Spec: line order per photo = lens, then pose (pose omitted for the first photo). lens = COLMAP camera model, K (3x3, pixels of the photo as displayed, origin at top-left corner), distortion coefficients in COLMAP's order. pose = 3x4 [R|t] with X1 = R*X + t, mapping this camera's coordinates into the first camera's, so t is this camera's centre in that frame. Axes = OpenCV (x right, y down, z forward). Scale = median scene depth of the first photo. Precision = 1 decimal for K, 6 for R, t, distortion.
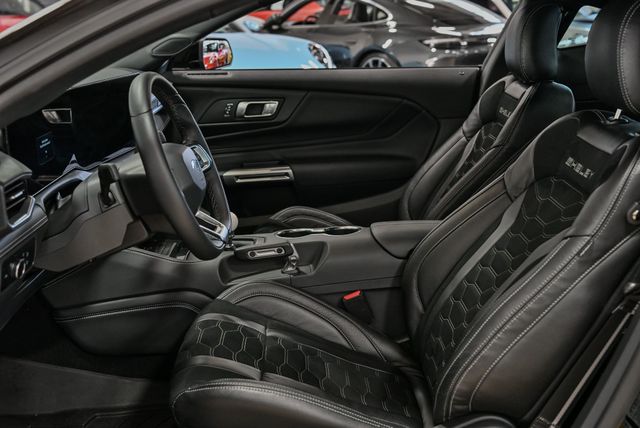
lens RADIAL K [[779.3, 0, 317.7], [0, 779.3, 212.9], [0, 0, 1]] dist [0.001790, 0.000000]
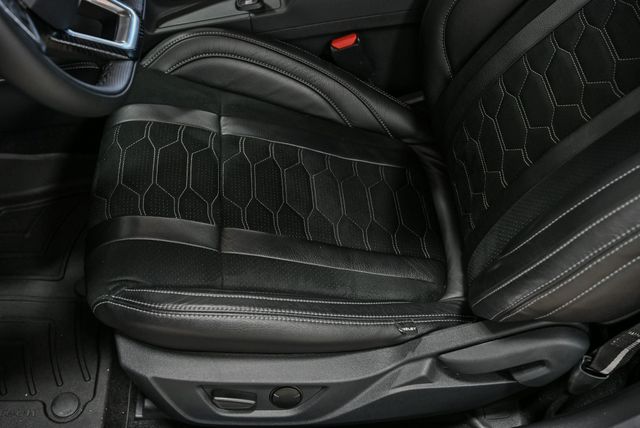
lens RADIAL K [[779.3, 0, 321.1], [0, 779.3, 218.0], [0, 0, 1]] dist [0.001790, 0.000000]
pose [[0.998410, -0.041893, 0.037715, -0.007680], [0.011835, 0.809945, 0.586386, -0.170534], [-0.055113, -0.585007, 0.809153, 0.384478]]
